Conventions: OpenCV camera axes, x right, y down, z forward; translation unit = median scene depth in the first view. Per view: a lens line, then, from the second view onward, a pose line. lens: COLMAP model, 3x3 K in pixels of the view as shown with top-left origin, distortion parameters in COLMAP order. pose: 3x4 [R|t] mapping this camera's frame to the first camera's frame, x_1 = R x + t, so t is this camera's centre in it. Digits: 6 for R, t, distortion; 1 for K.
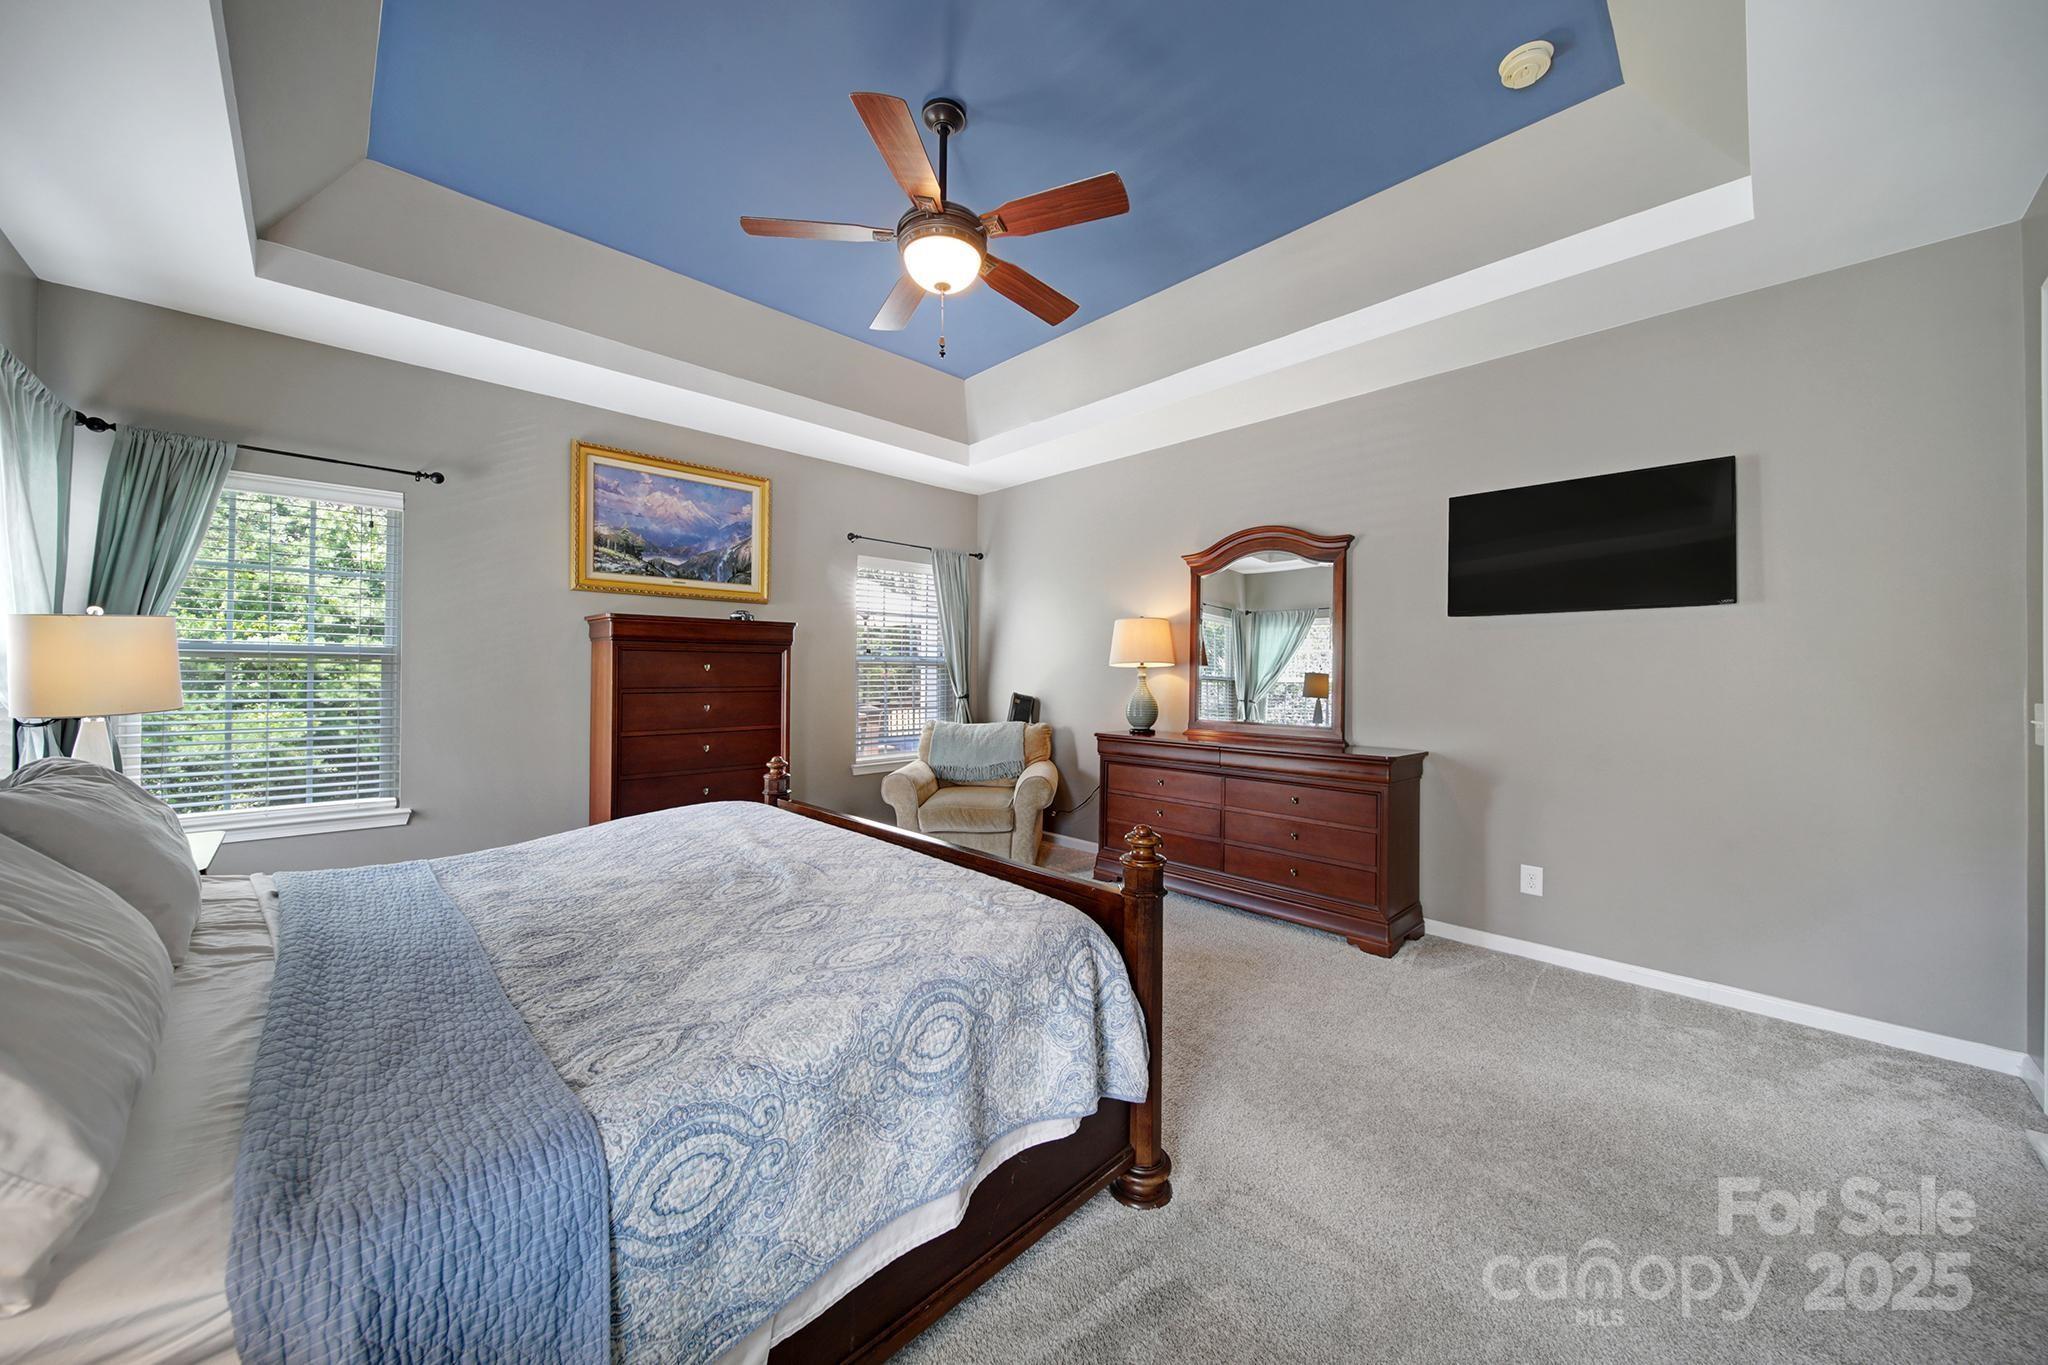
lens RADIAL K [[728.2, 0, 1015.8], [0, 728.2, 667.7], [0, 0, 1]] dist [-0.005593, -0.000490]
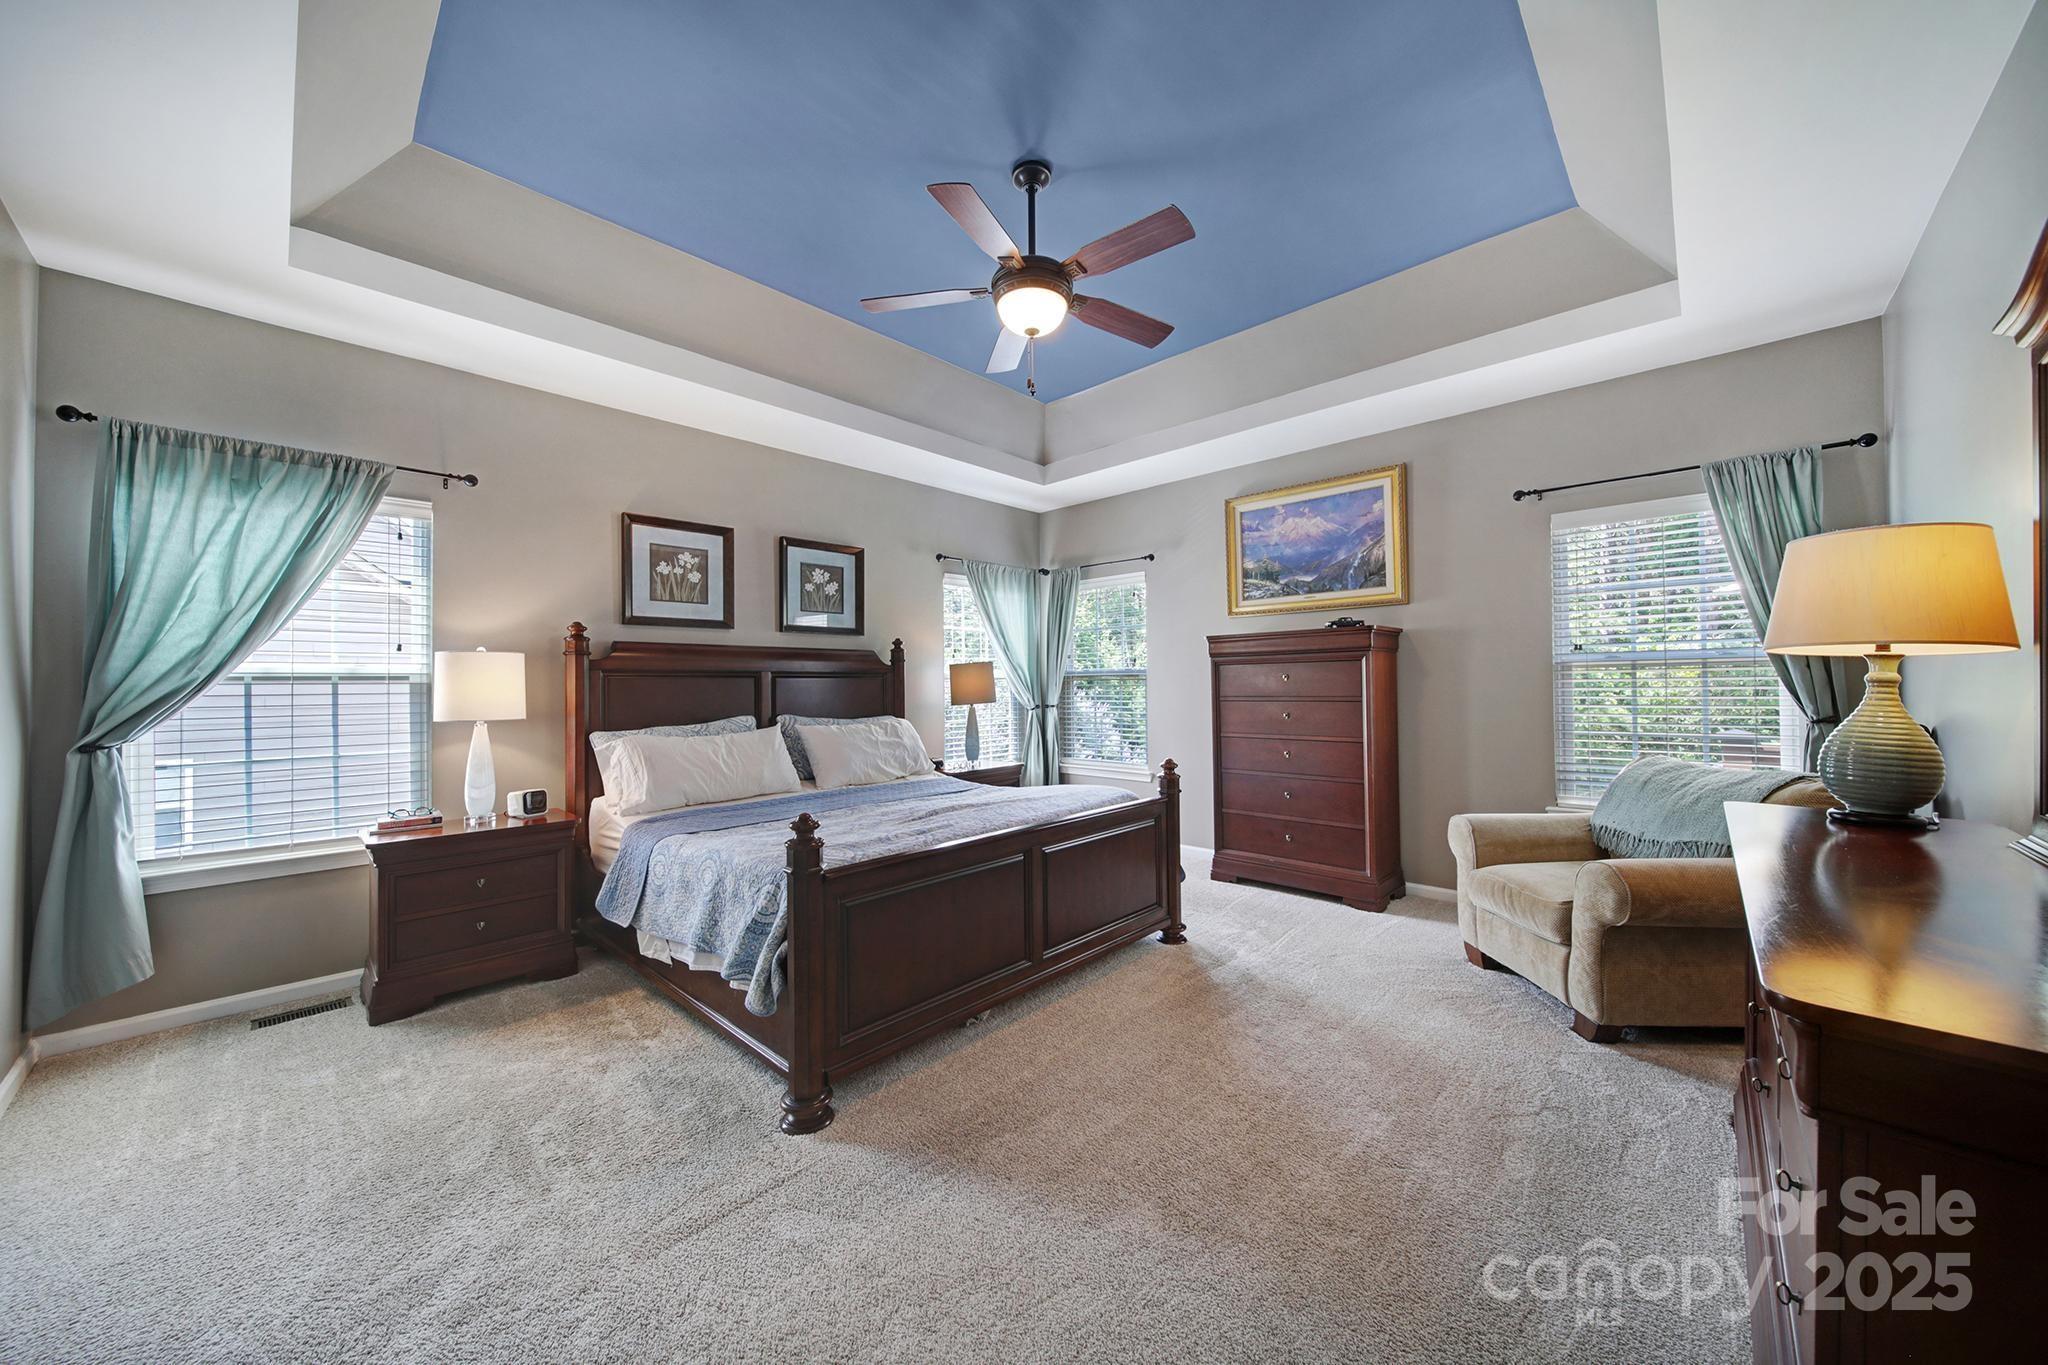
lens RADIAL K [[728.2, 0, 1015.8], [0, 728.2, 667.7], [0, 0, 1]] dist [-0.005593, -0.000490]
pose [[0.017897, -0.035666, -0.999204, 0.599181], [0.011552, 0.999304, -0.035463, 0.017841], [0.999773, -0.010908, 0.018296, 0.572515]]
